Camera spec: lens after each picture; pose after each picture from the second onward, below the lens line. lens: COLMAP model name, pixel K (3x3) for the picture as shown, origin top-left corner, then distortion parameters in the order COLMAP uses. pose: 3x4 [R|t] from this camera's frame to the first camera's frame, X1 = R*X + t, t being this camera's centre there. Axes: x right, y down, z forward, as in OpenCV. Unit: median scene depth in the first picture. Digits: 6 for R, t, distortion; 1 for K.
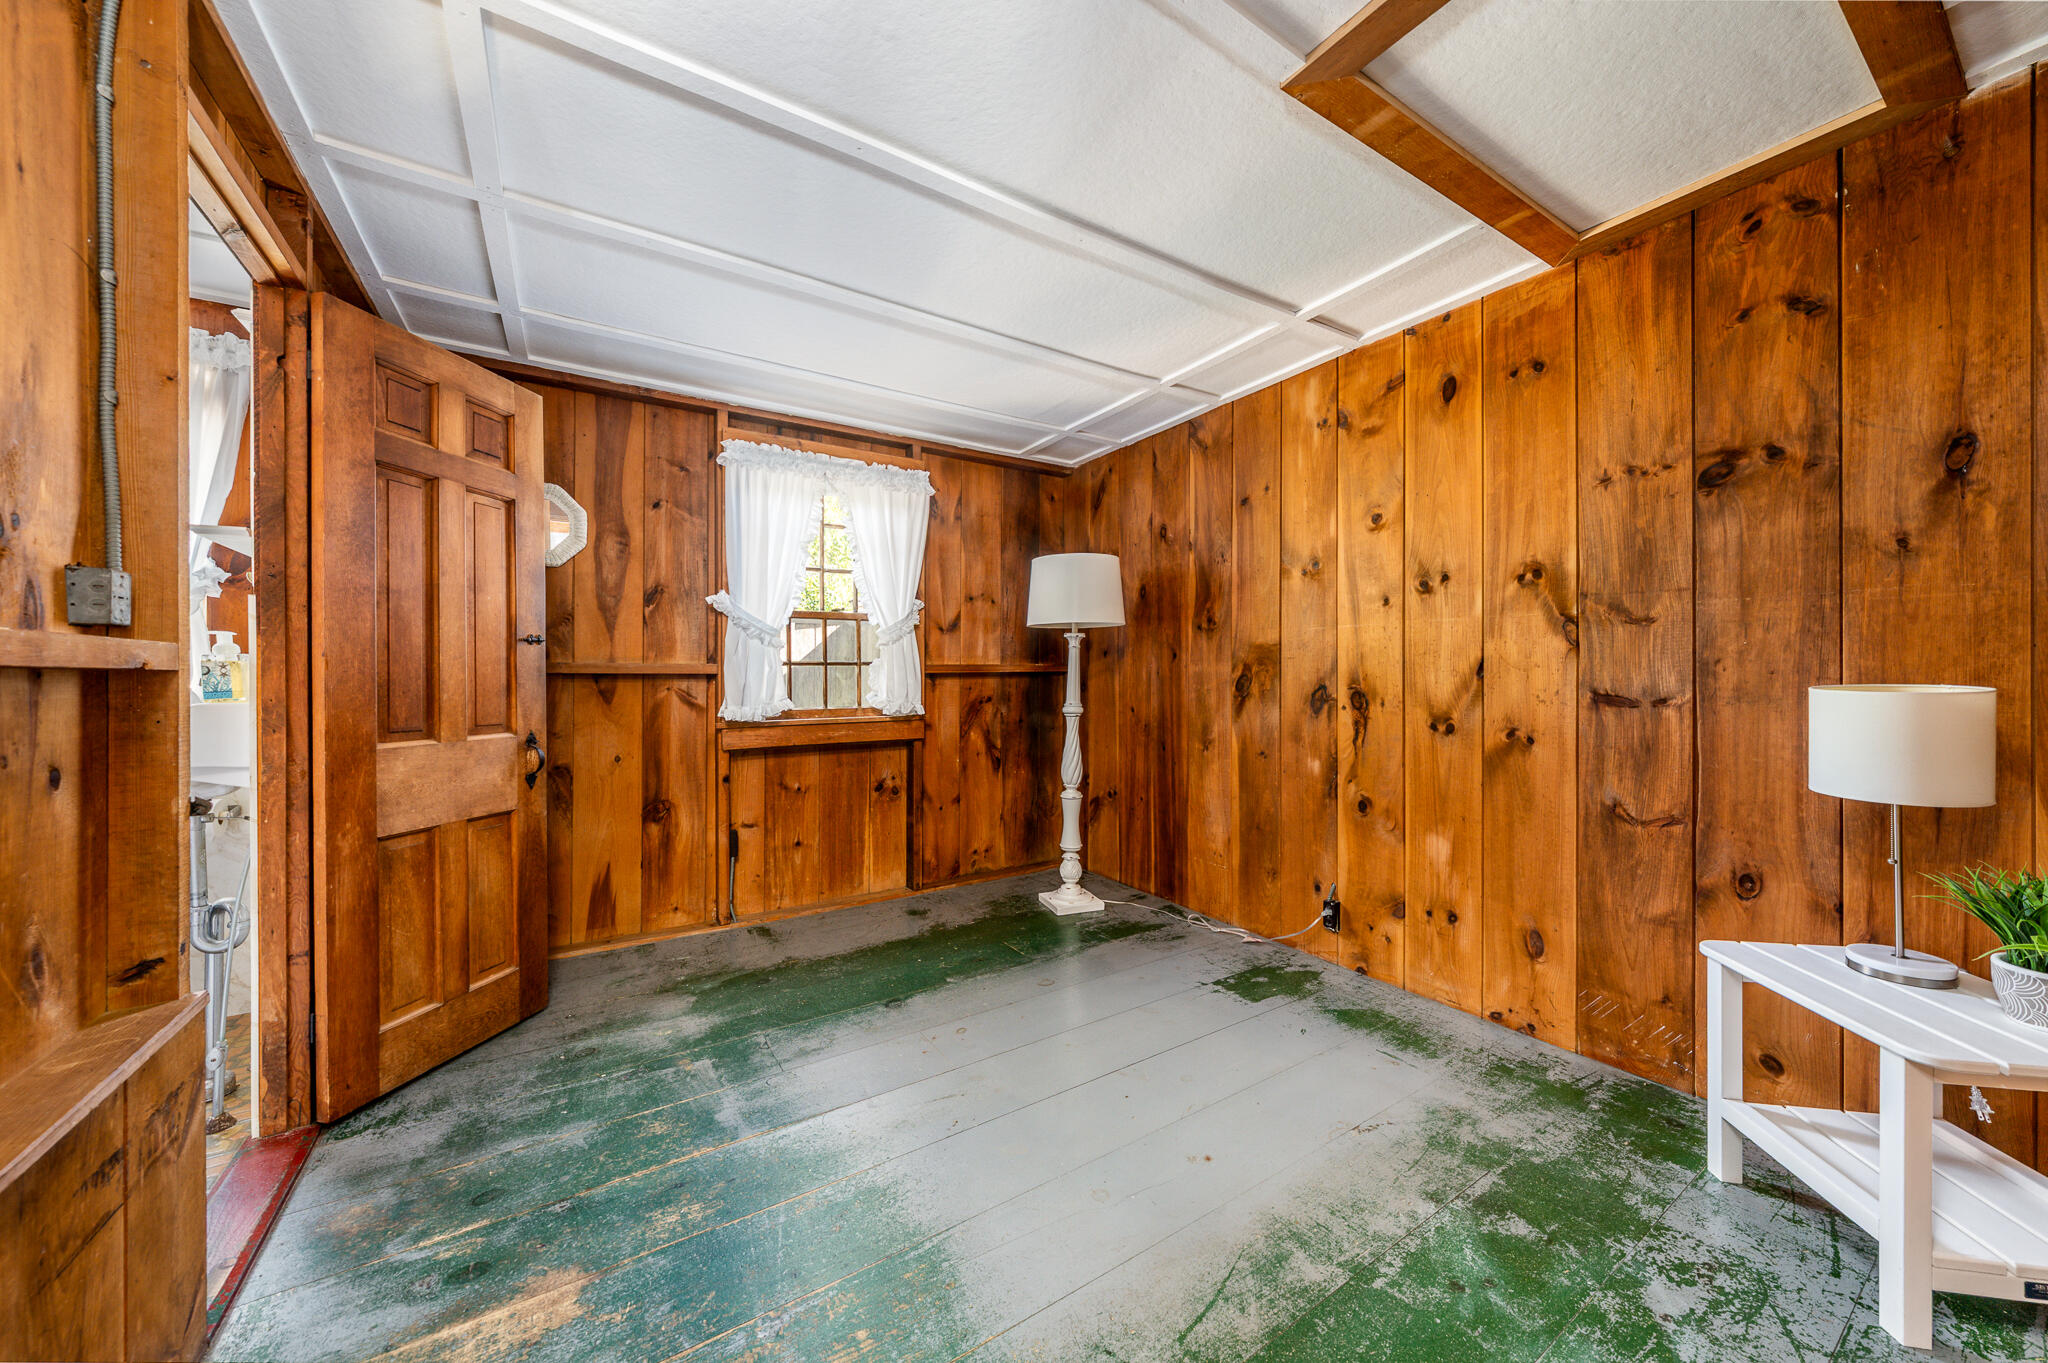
lens RADIAL K [[701.4, 0, 959.2], [0, 701.4, 676.2], [0, 0, 1]] dist [0.000993, -0.000043]
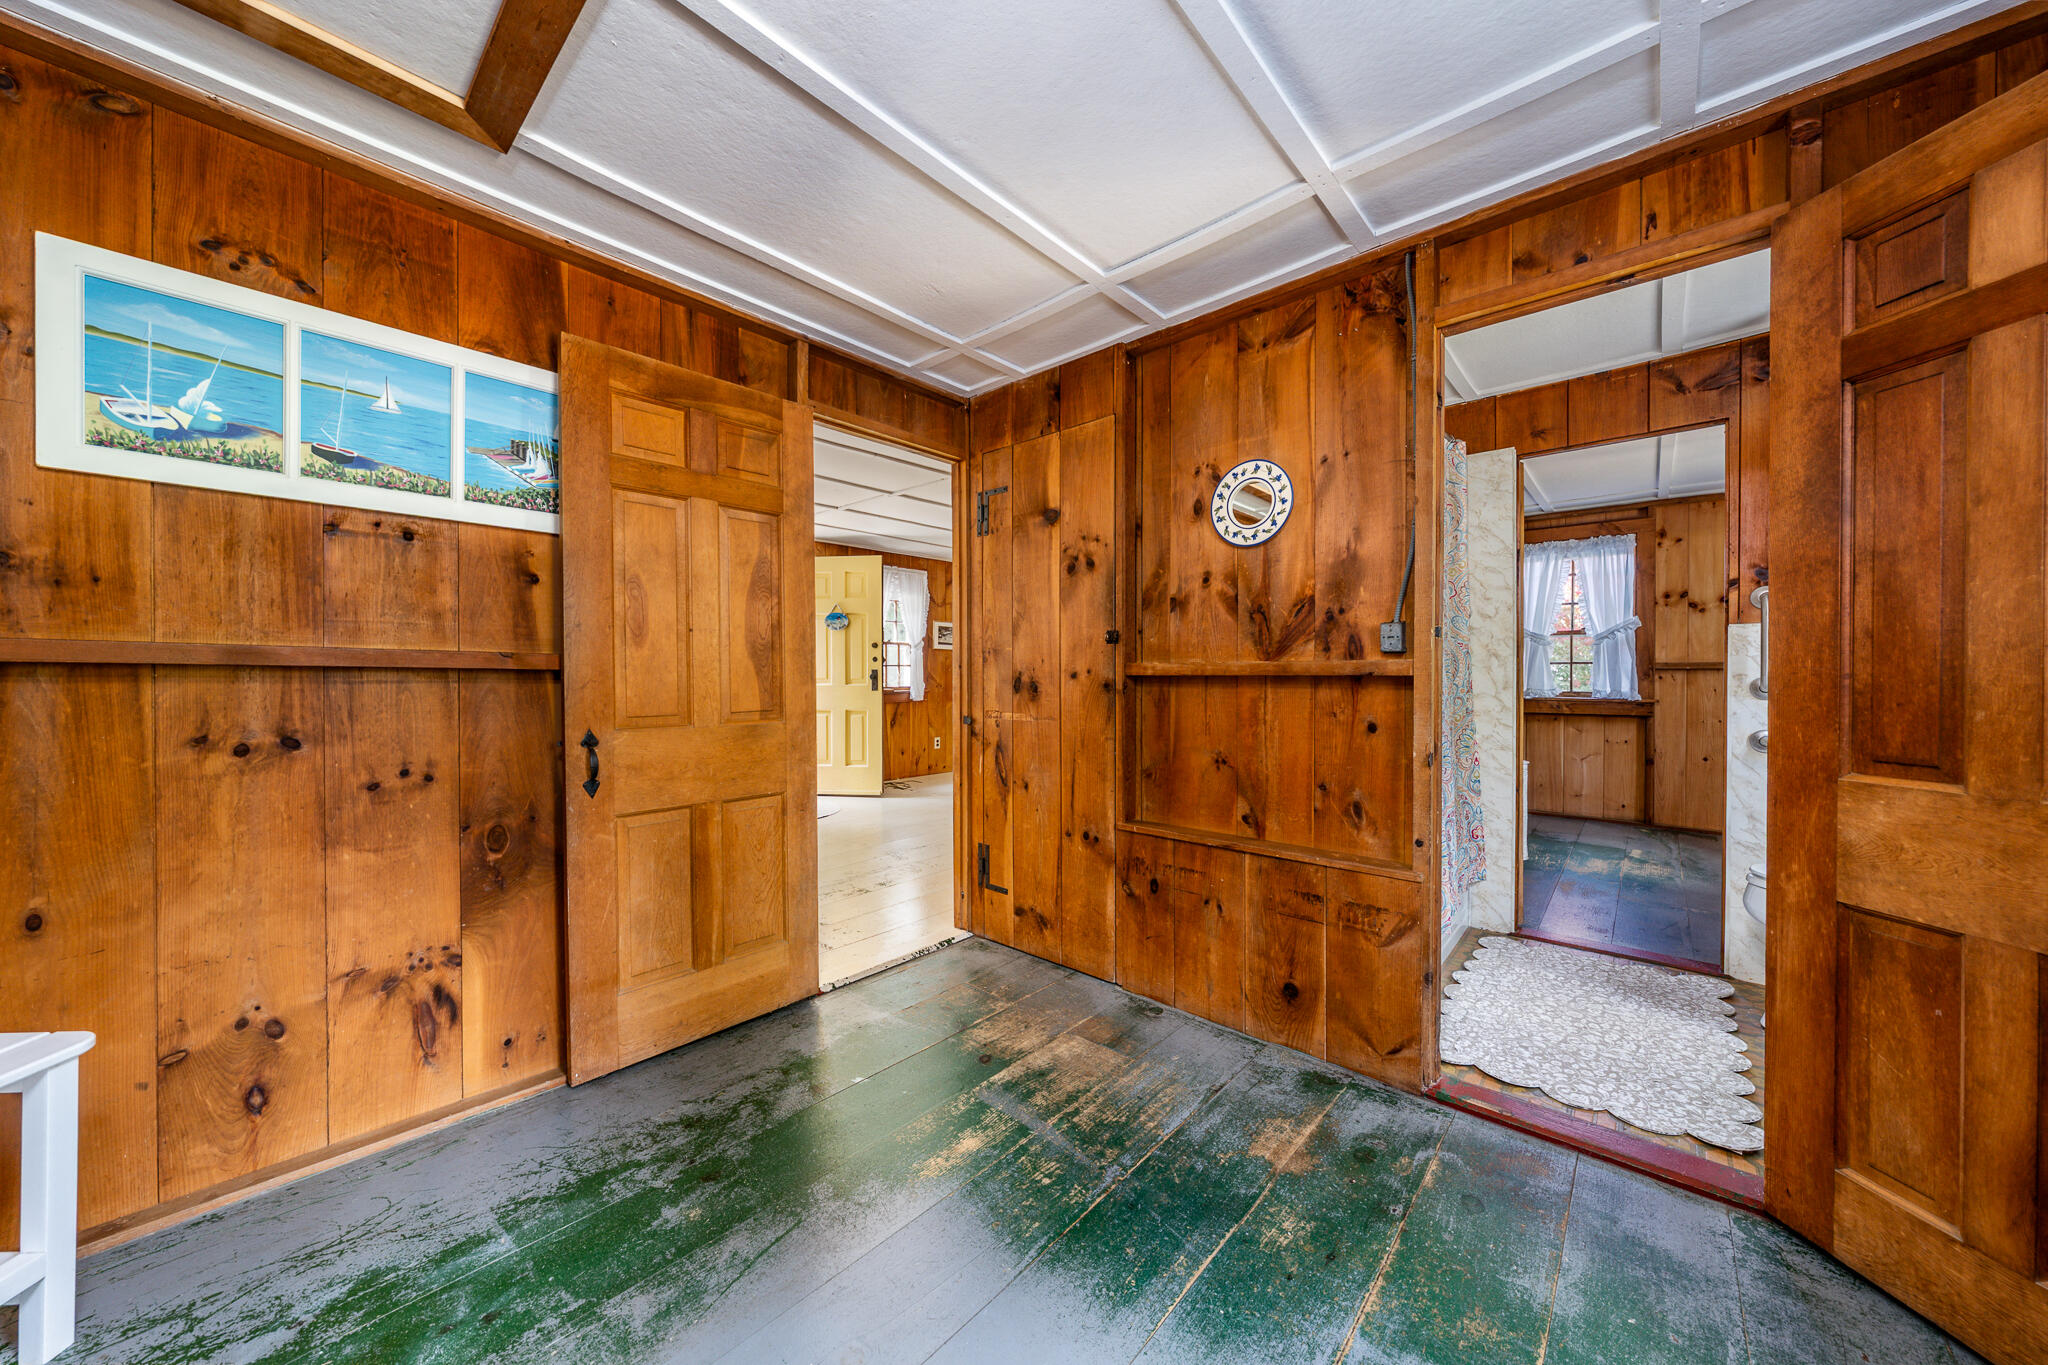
lens RADIAL K [[701.4, 0, 963.5], [0, 701.4, 684.4], [0, 0, 1]] dist [0.000993, -0.000043]
pose [[-0.961568, 0.002734, -0.274554, 0.201500], [0.000950, 0.999978, 0.006631, -0.000216], [0.274566, 0.006115, -0.961549, 1.212249]]
